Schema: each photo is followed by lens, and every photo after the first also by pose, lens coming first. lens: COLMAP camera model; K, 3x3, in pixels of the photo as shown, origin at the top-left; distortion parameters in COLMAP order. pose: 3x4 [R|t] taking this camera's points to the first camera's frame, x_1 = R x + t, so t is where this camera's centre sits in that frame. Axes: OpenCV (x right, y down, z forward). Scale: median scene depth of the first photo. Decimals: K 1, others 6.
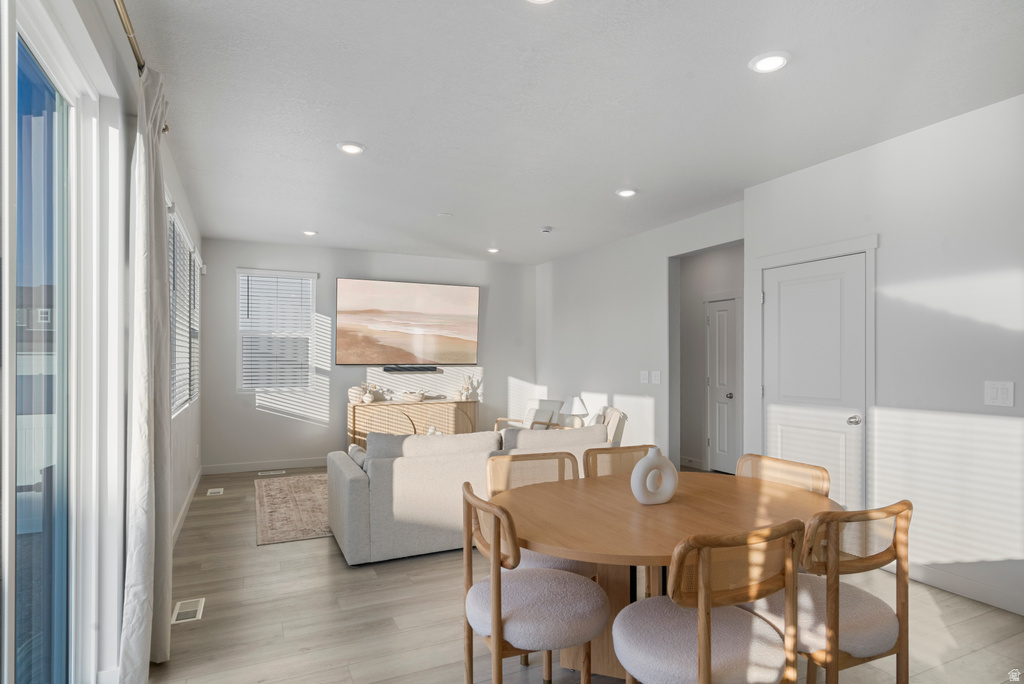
lens RADIAL K [[572.7, 0, 514.3], [0, 572.7, 349.9], [0, 0, 1]] dist [0.004181, 0.003563]
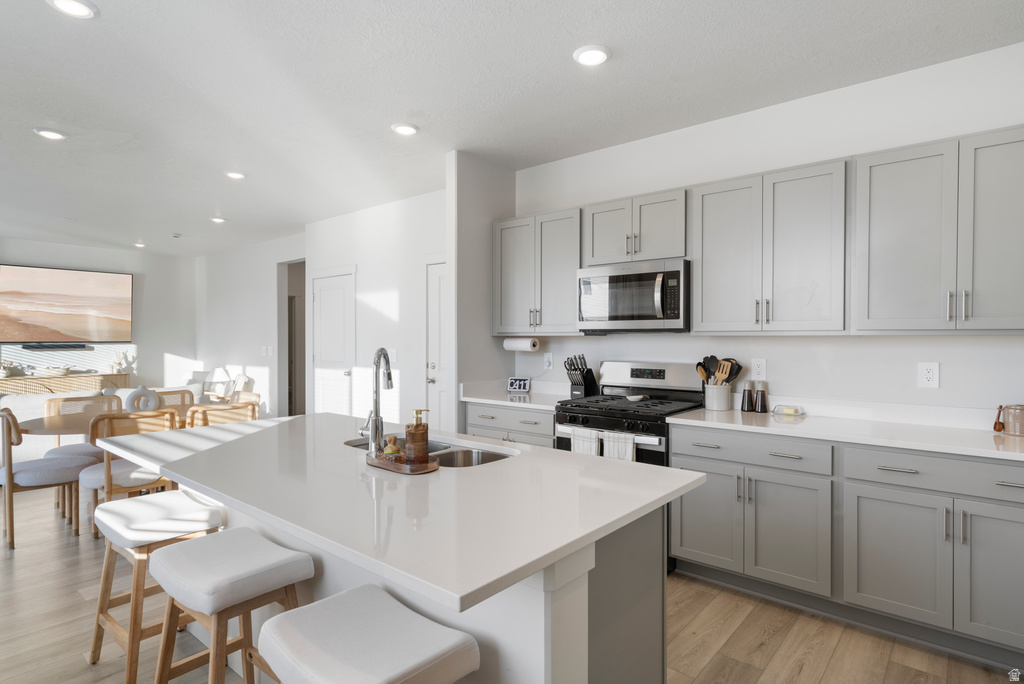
lens RADIAL K [[572.7, 0, 514.7], [0, 572.7, 337.8], [0, 0, 1]] dist [0.004181, 0.003563]
pose [[0.914002, 0.000106, 0.405711, 0.182854], [-0.006958, 0.999857, 0.015415, -0.006544], [-0.405651, -0.016912, 0.913872, -0.376217]]
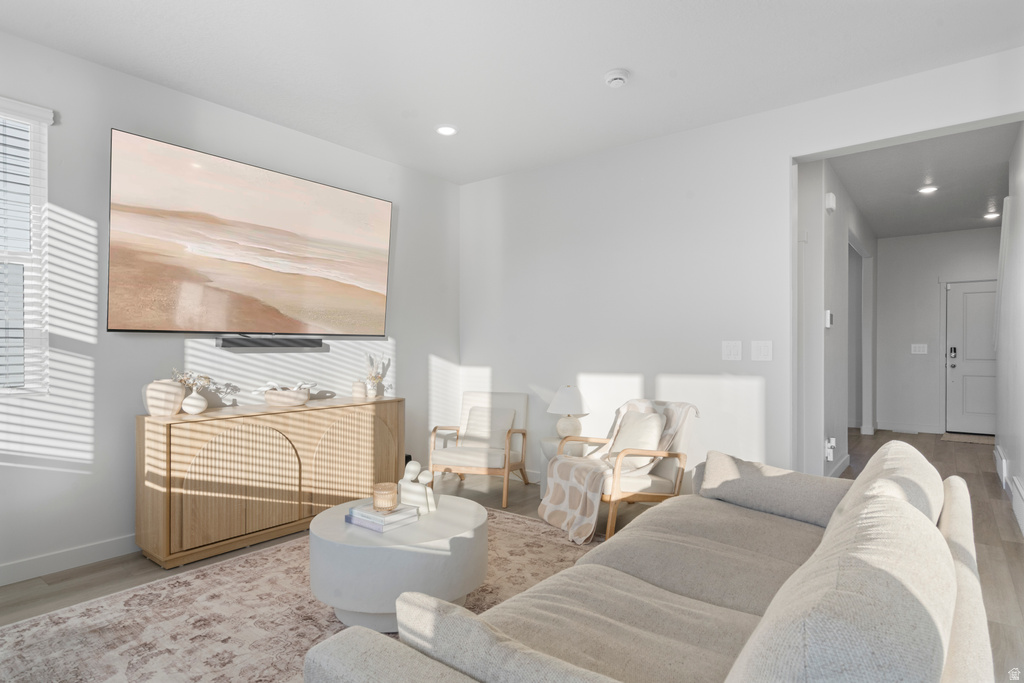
lens RADIAL K [[572.7, 0, 517.8], [0, 572.7, 361.0], [0, 0, 1]] dist [0.004181, 0.003563]
pose [[0.889899, -0.013545, 0.455956, -0.228463], [-0.005039, 0.999206, 0.039517, 0.029646], [-0.456129, -0.037463, 0.889125, 0.459232]]
